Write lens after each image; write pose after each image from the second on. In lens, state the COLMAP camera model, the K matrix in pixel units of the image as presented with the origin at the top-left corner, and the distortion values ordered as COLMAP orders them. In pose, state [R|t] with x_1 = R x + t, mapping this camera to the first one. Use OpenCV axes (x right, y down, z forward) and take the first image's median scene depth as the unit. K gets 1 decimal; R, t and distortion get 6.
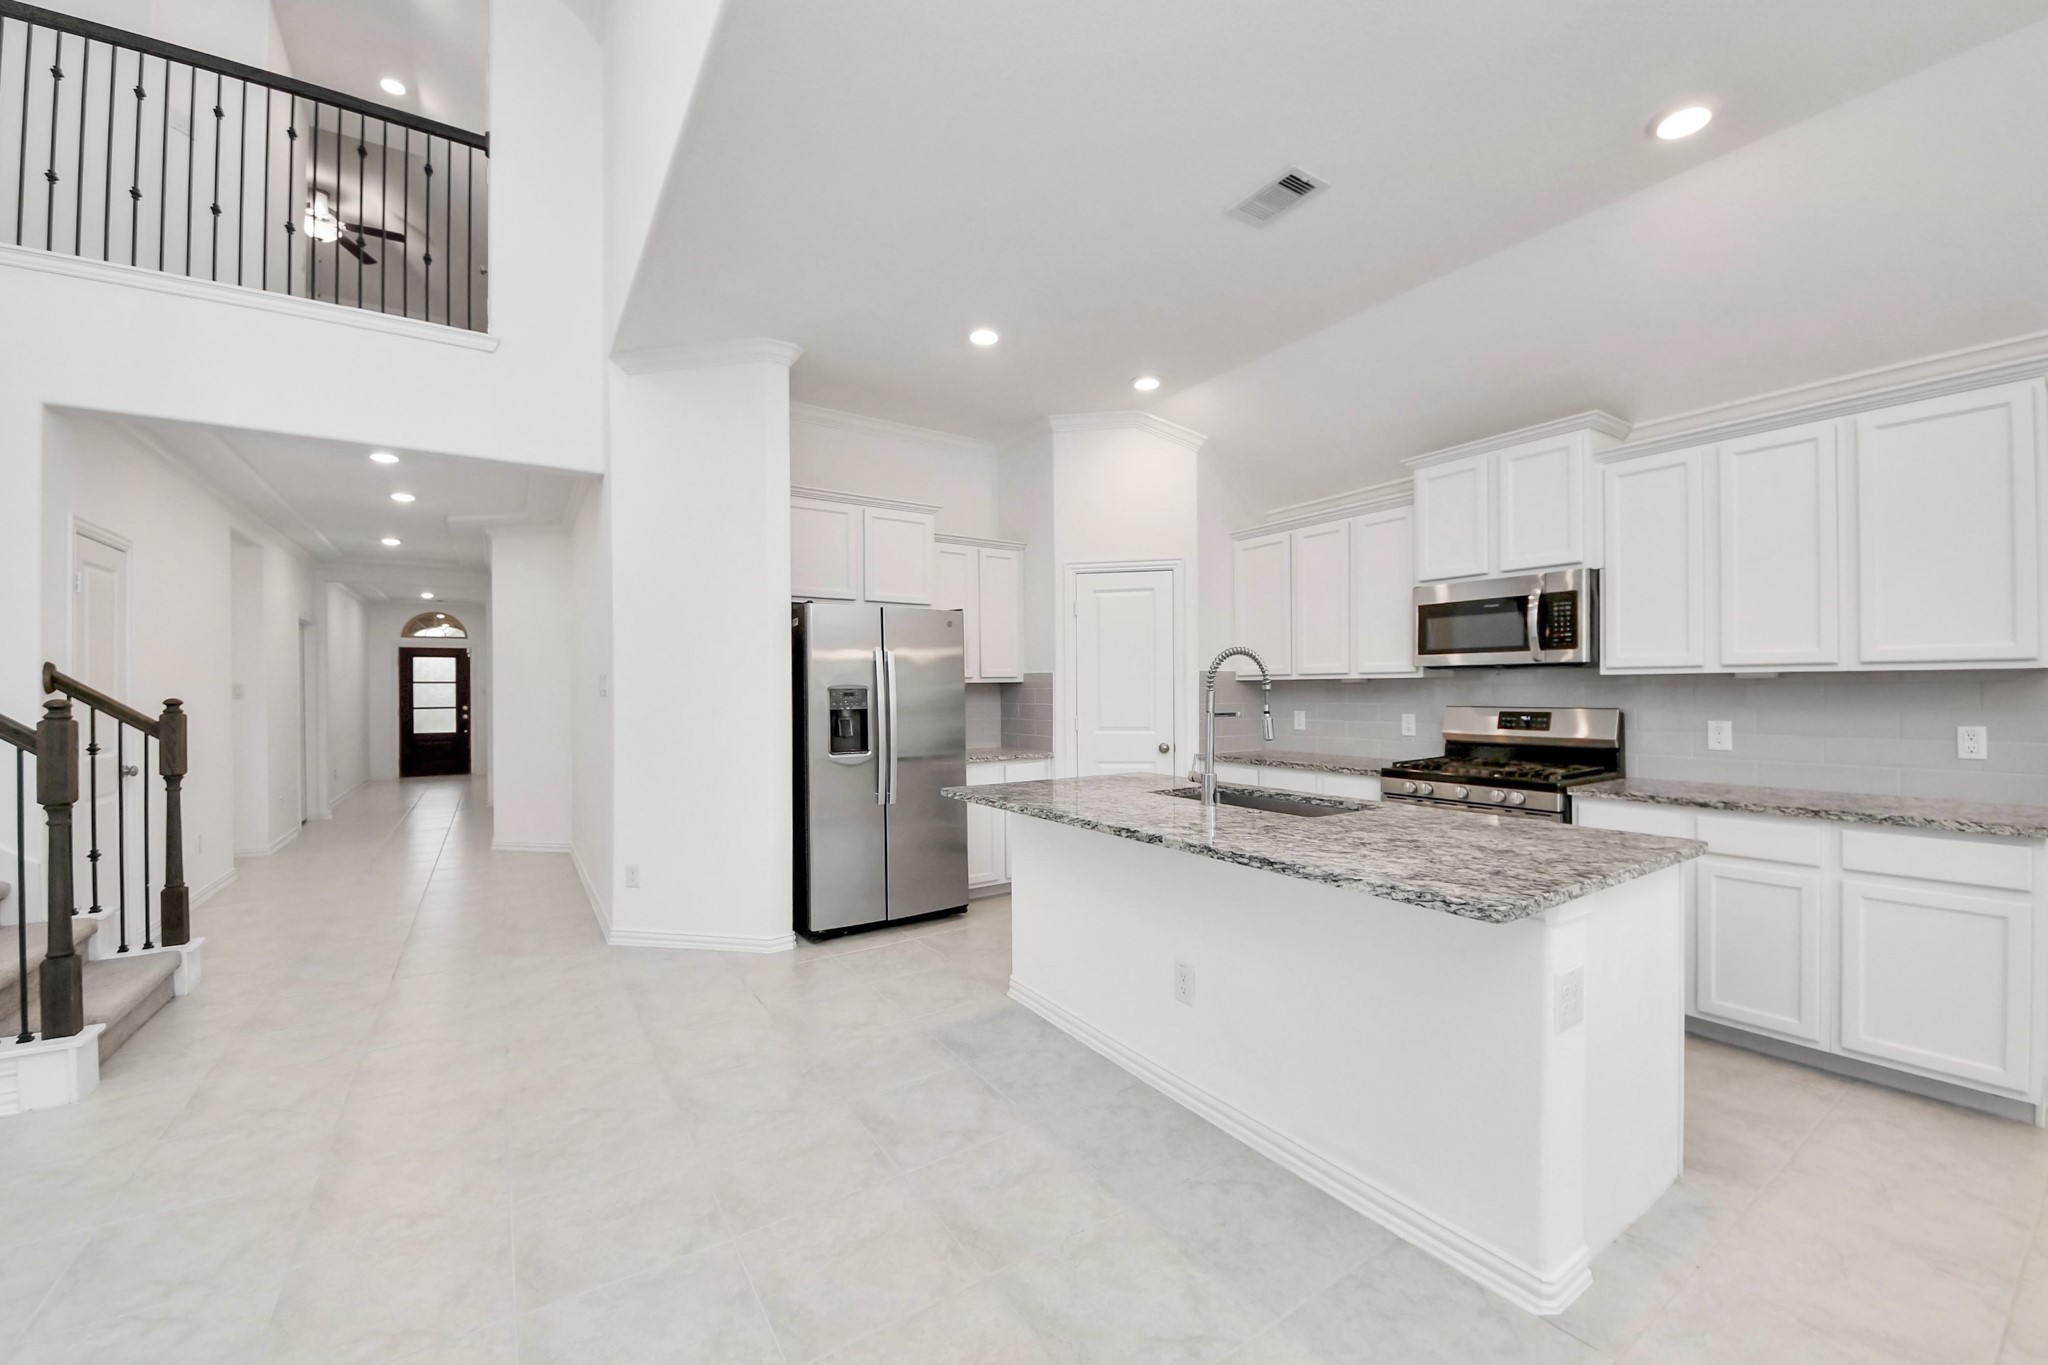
lens RADIAL K [[760.9, 0, 1009.2], [0, 760.9, 687.8], [0, 0, 1]] dist [0.032681, -0.021784]
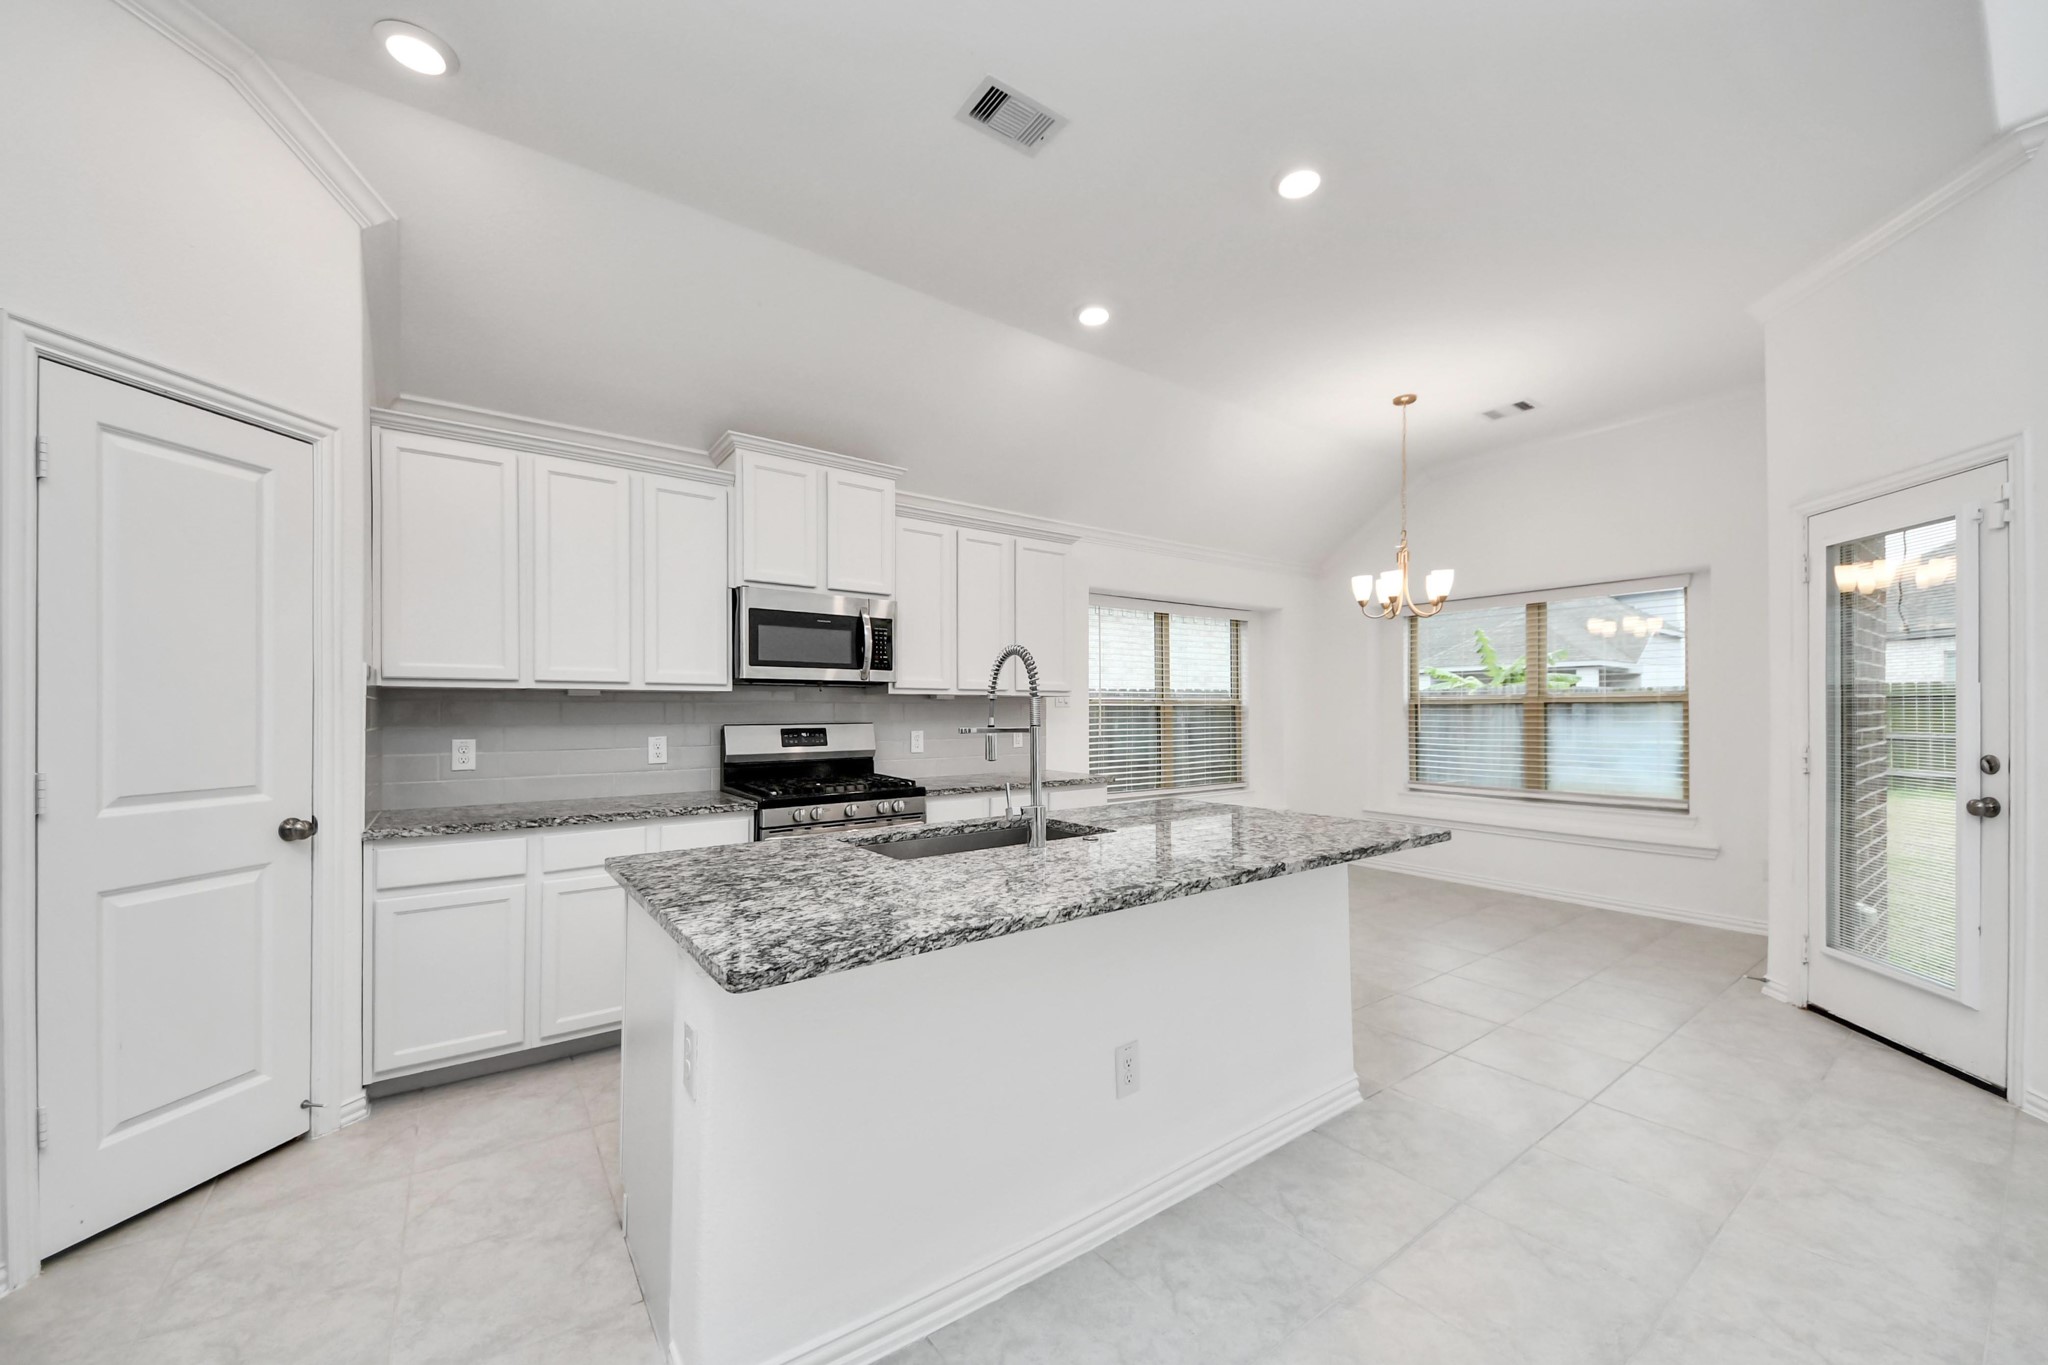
lens RADIAL K [[779.4, 0, 1037.0], [0, 779.4, 707.3], [0, 0, 1]] dist [0.034631, -0.024740]
pose [[-0.059918, 0.012553, 0.998124, -0.368404], [0.000472, 0.999921, -0.012547, 0.015923], [-0.998203, -0.000280, -0.059919, 0.733196]]
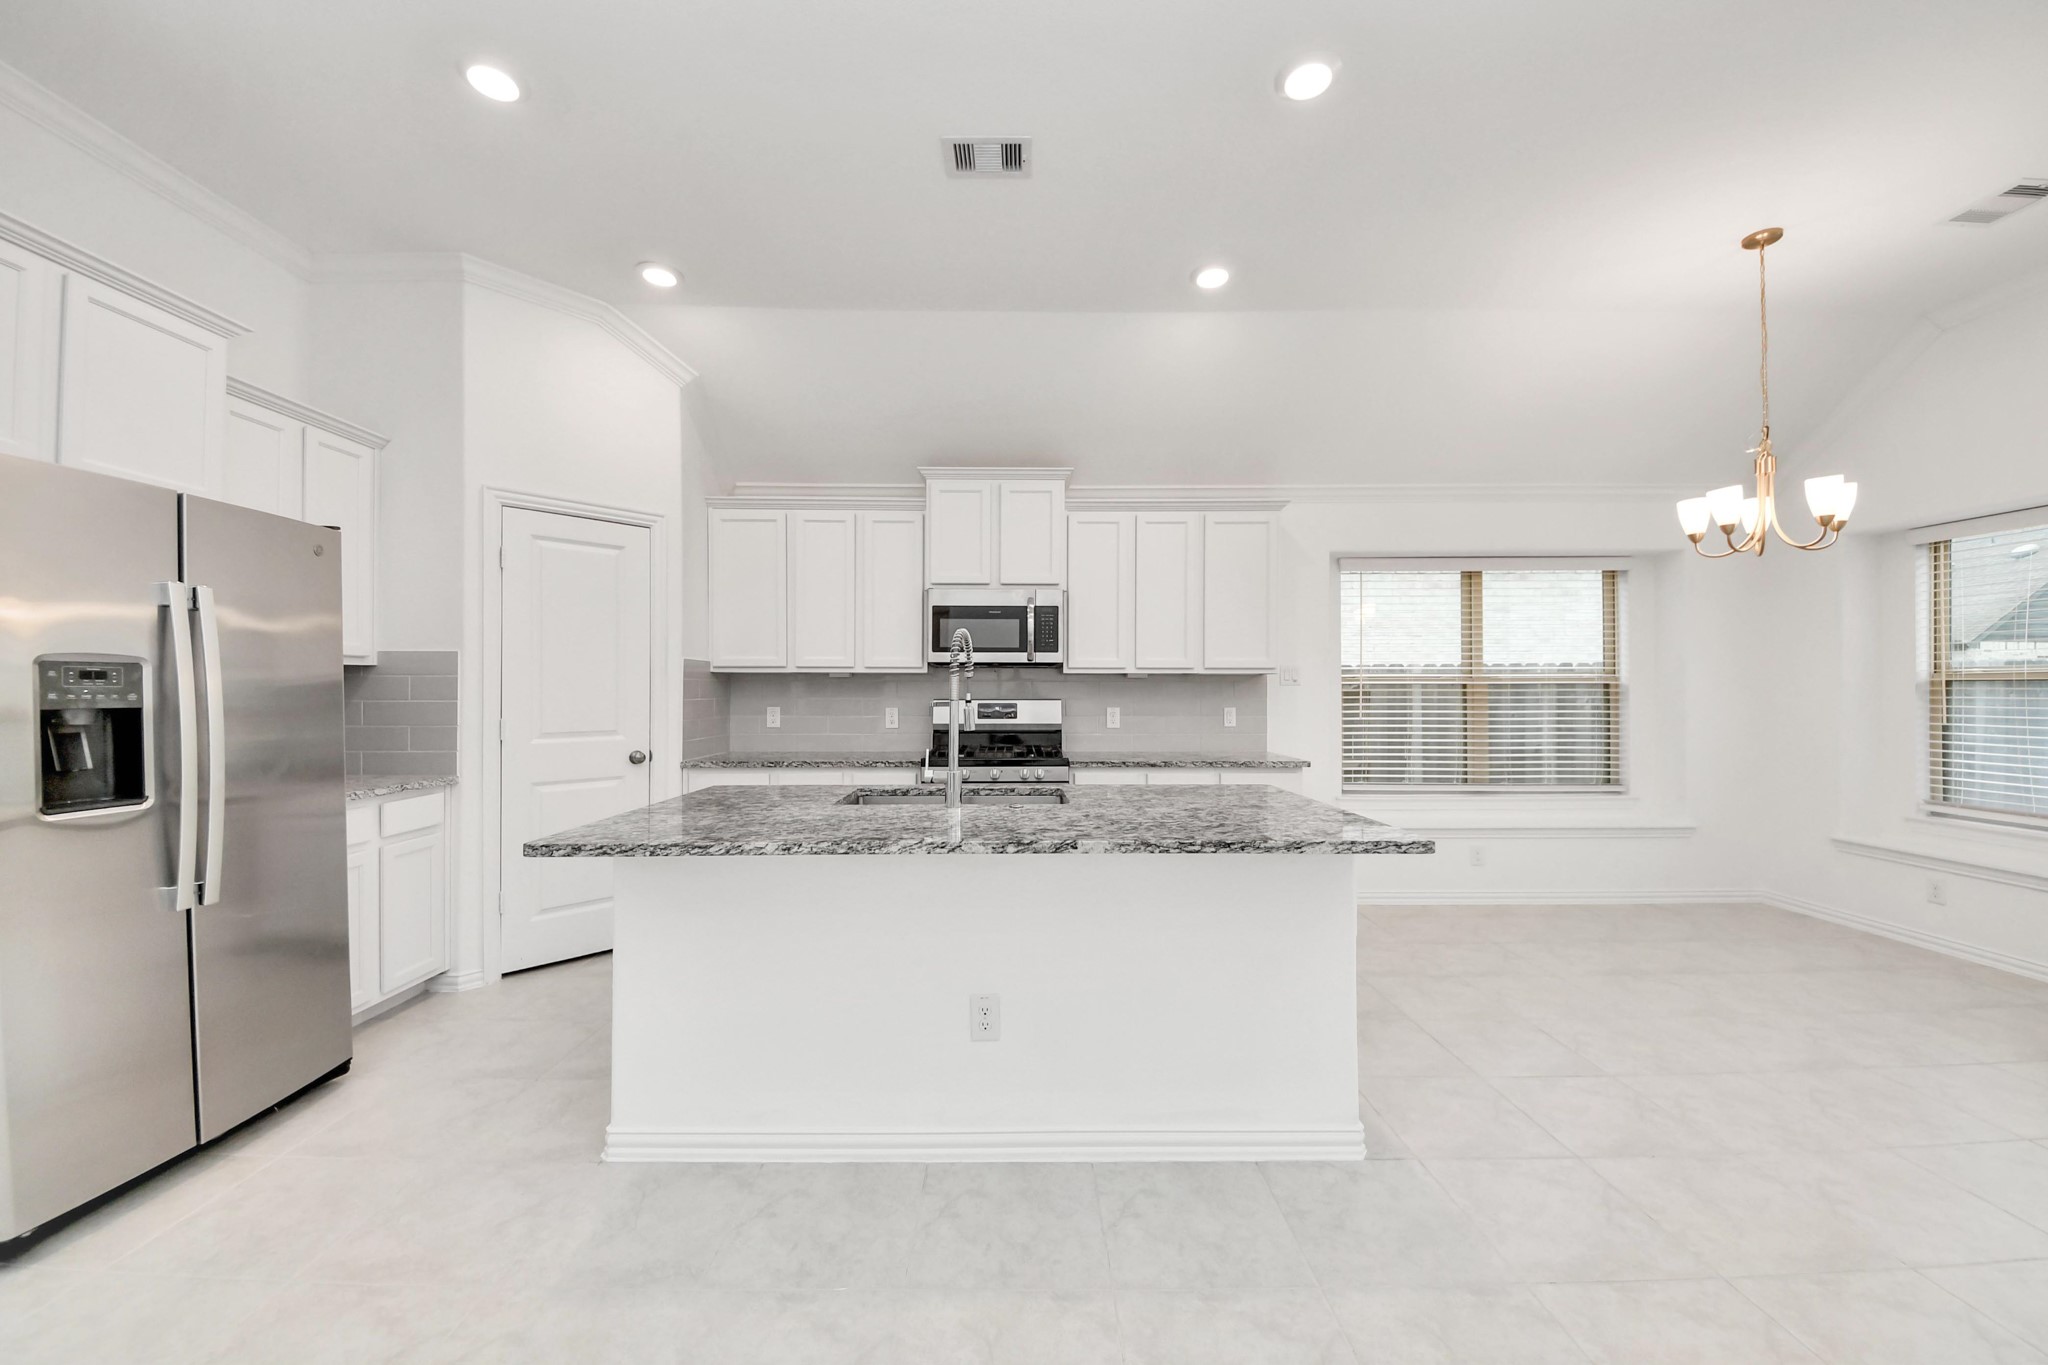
lens RADIAL K [[760.9, 0, 1009.2], [0, 760.9, 687.8], [0, 0, 1]] dist [0.032681, -0.021784]
pose [[0.547273, 0.011956, 0.836869, -0.302617], [-0.006787, 0.999928, -0.009847, 0.017744], [-0.836927, -0.000291, 0.547315, 0.327246]]
